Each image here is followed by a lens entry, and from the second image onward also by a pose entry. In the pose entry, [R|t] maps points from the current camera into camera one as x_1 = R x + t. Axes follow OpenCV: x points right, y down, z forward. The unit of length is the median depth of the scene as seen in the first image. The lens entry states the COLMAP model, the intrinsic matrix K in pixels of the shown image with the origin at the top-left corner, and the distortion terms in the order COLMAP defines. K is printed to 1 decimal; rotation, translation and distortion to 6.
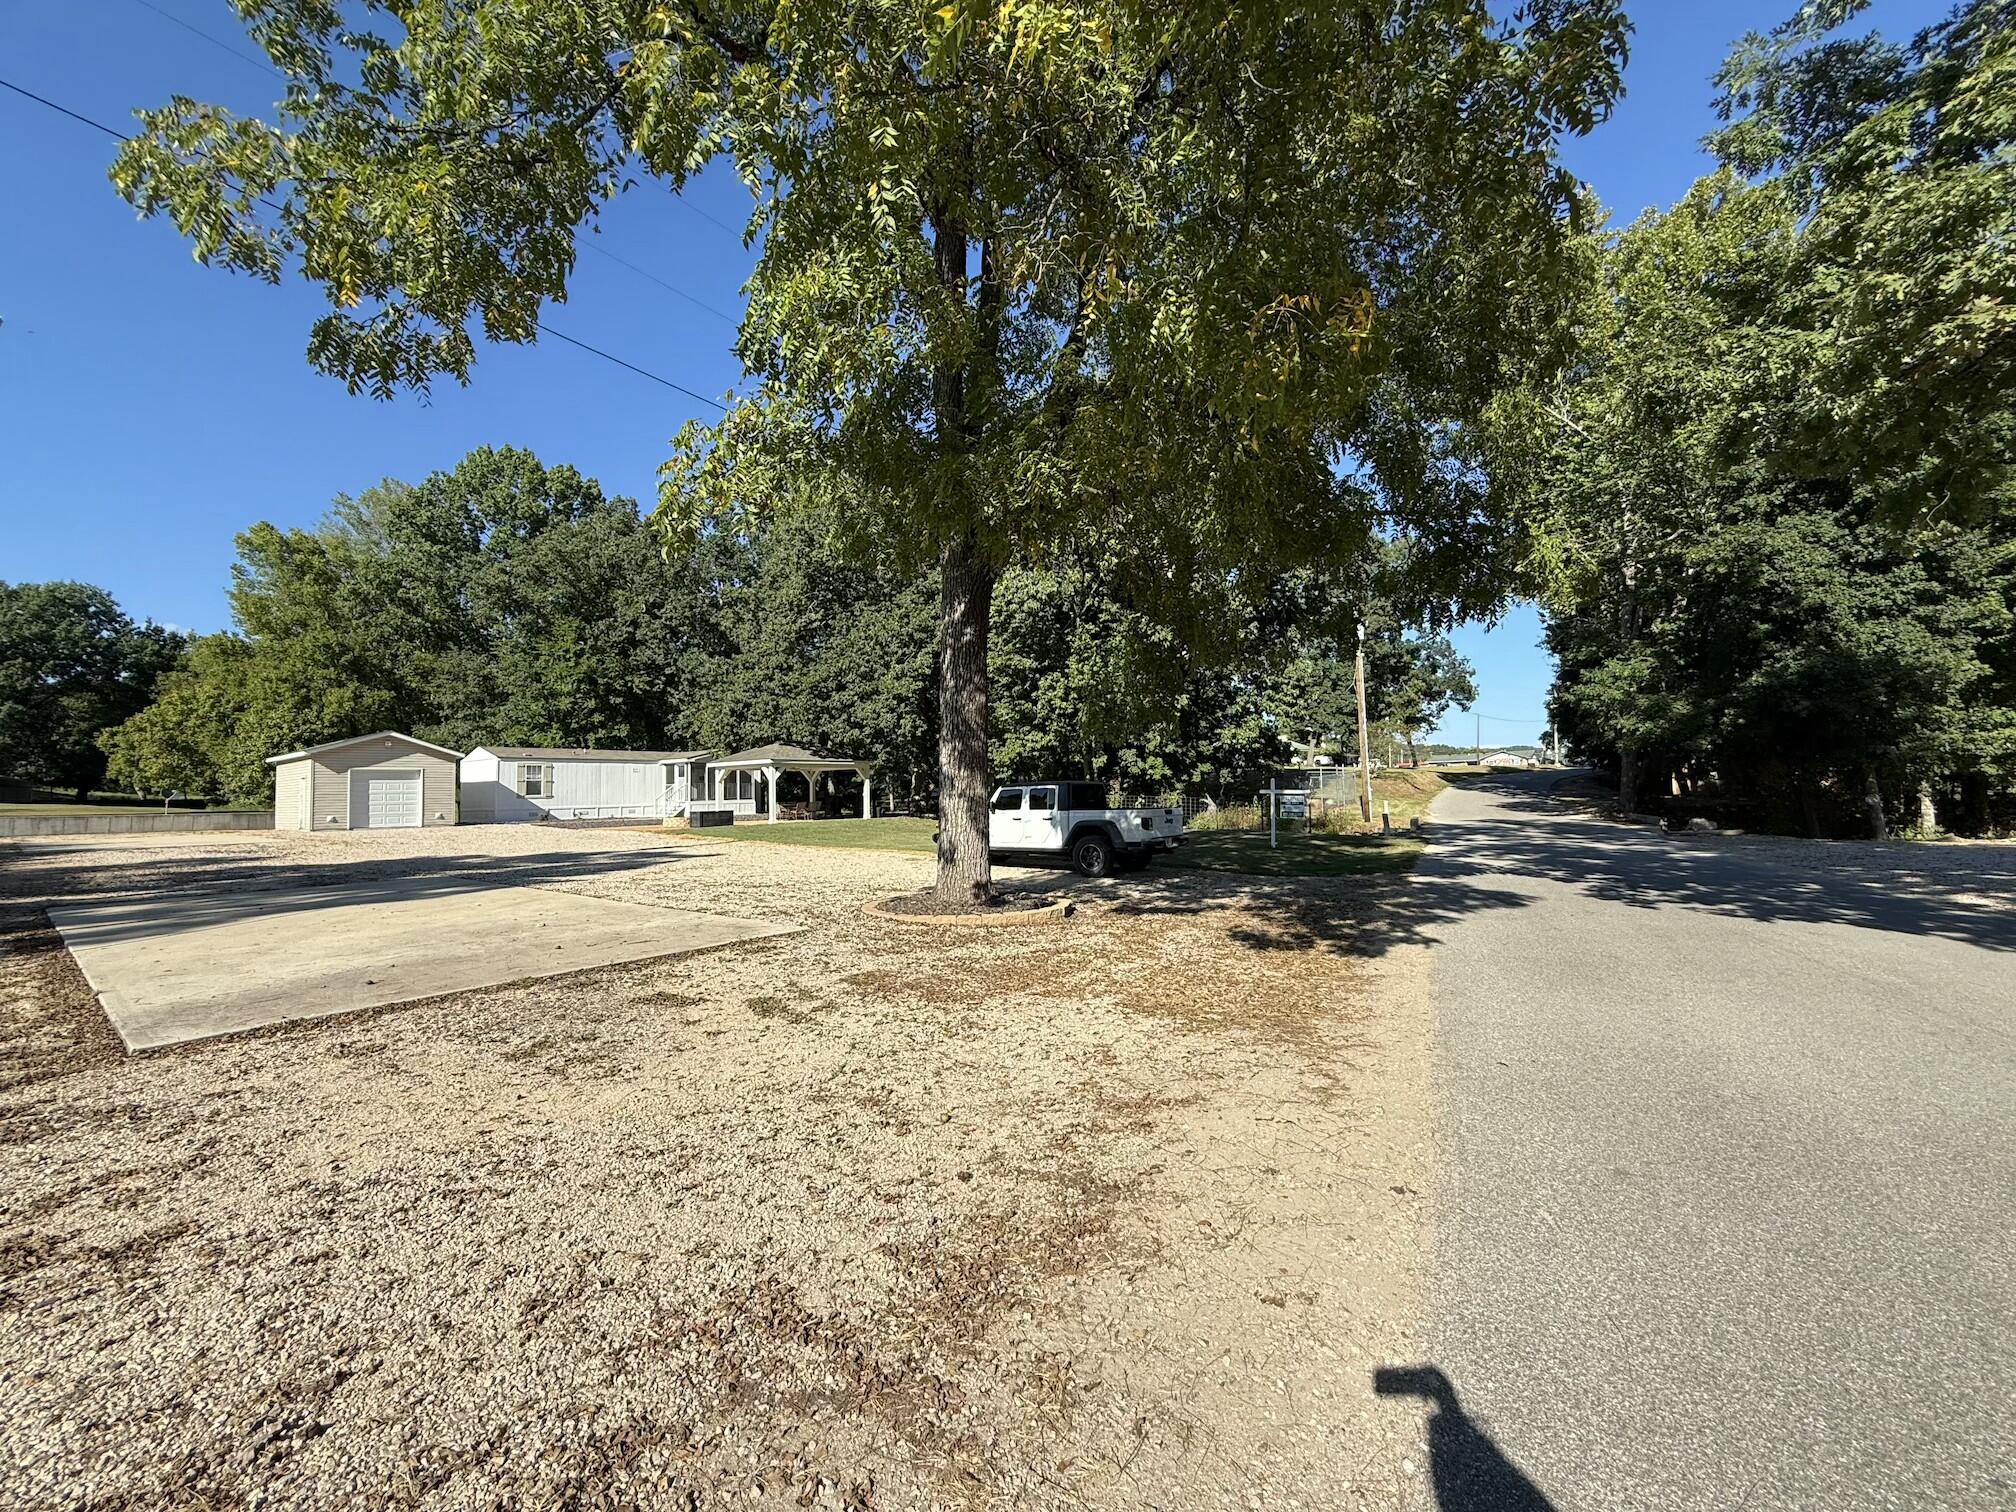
lens RADIAL K [[811.5, 0, 1008.4], [0, 811.5, 754.1], [0, 0, 1]] dist [-0.001003, 0.000243]
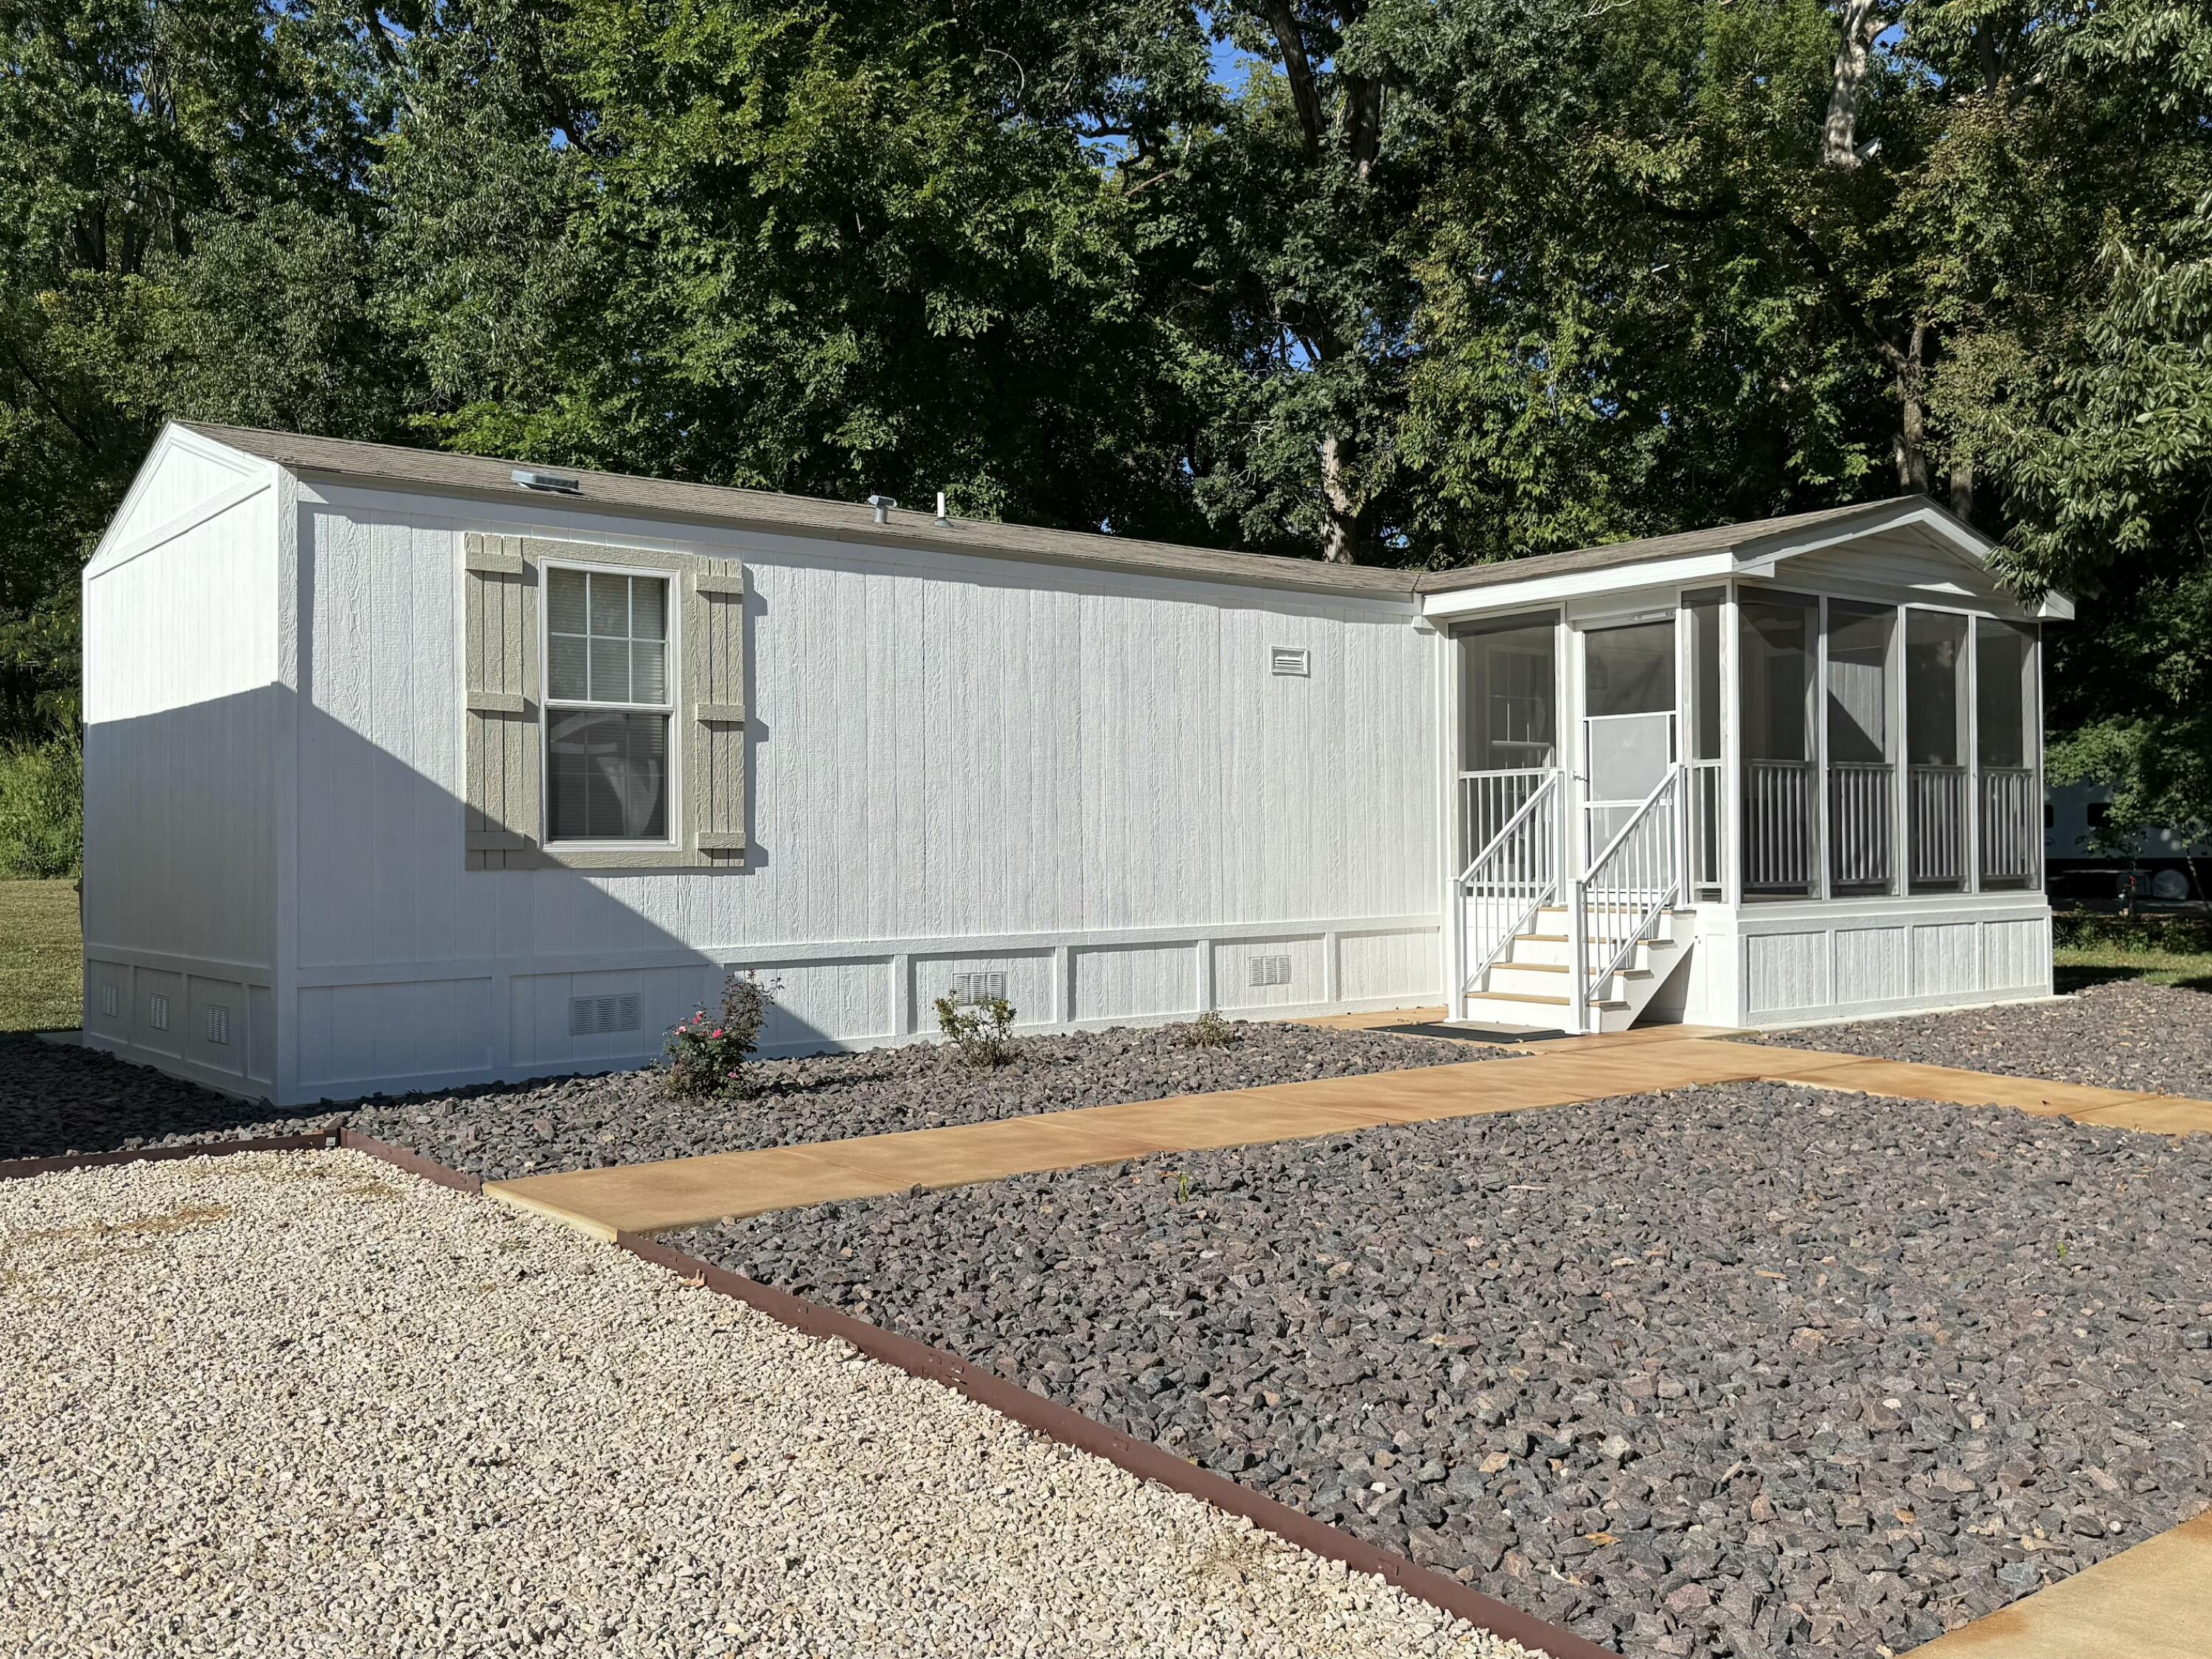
lens RADIAL K [[1966.5, 0, 1114.1], [0, 1966.5, 842.7], [0, 0, 1]] dist [0.070331, -0.102669]
pose [[0.970489, 0.013063, -0.240790, -0.359633], [-0.001369, 0.998814, 0.048668, 0.030025], [0.241140, -0.046902, 0.969356, 0.599466]]
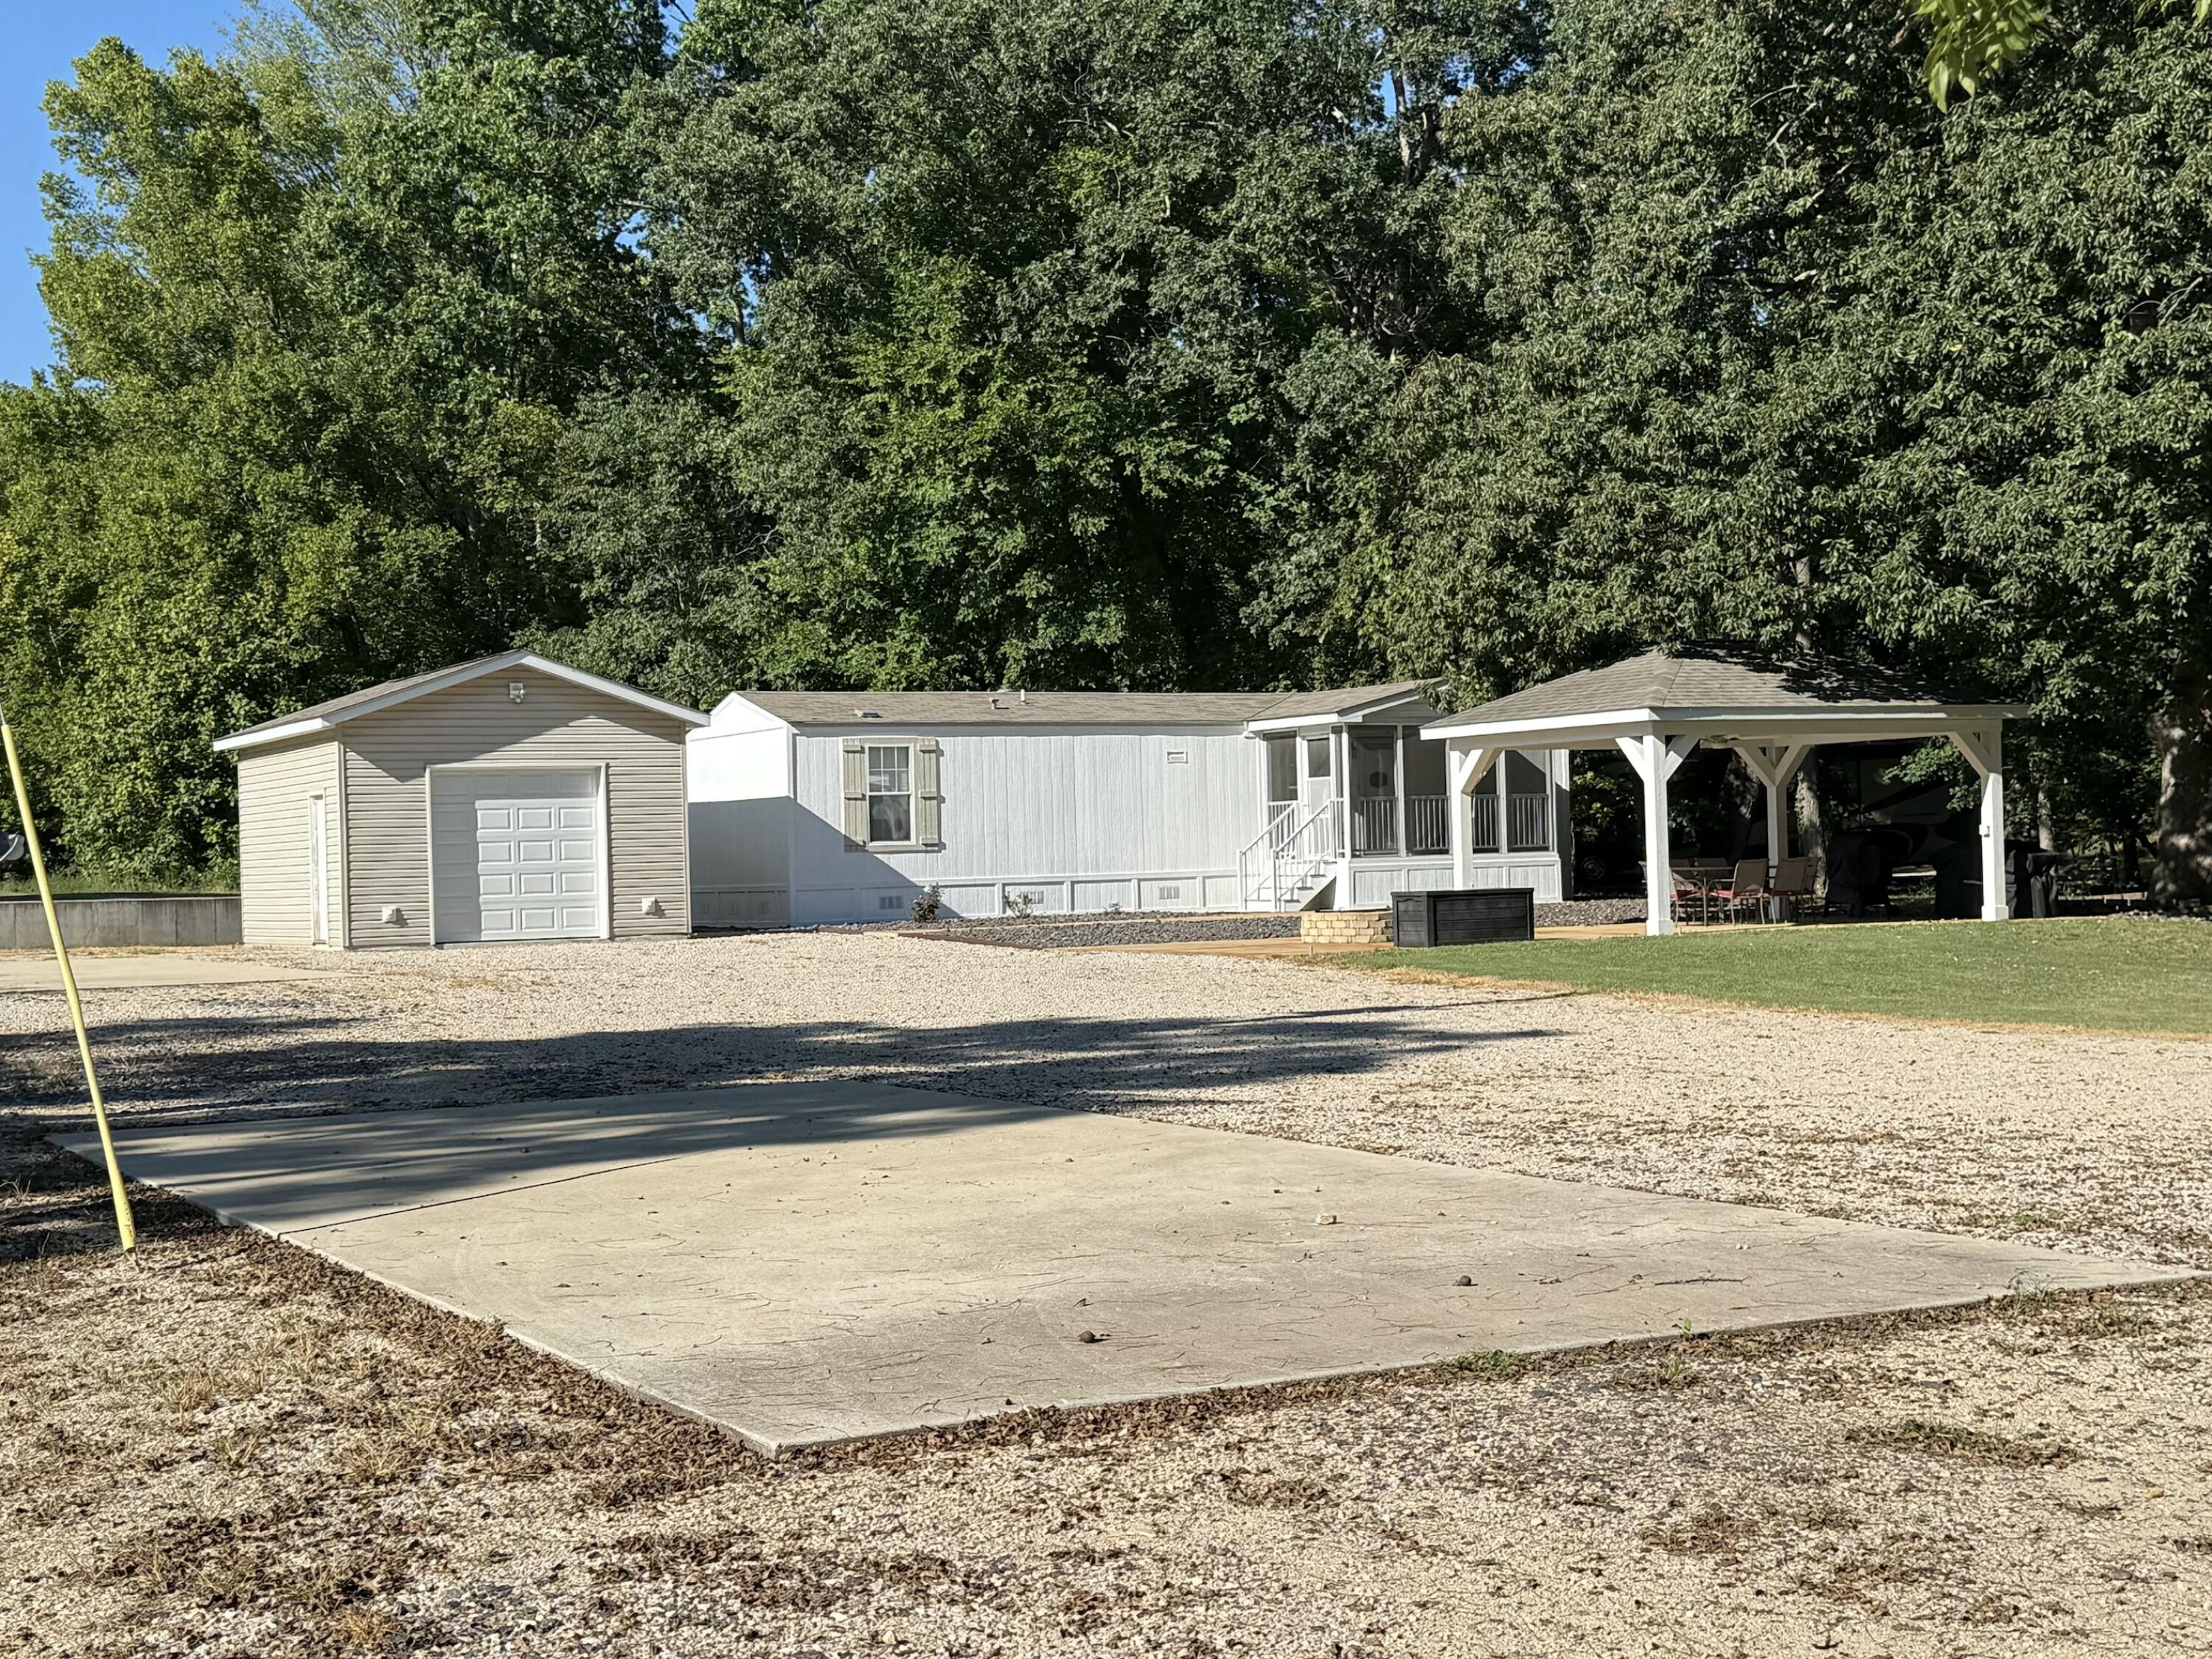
lens RADIAL K [[3029.8, 0, 1092.4], [0, 3029.8, 845.1], [0, 0, 1]] dist [0.125902, 0.000000]
pose [[0.913879, -0.005990, -0.405943, -0.028449], [0.027633, 0.998490, 0.047475, -0.001167], [0.405046, -0.054604, 0.912664, -0.033223]]
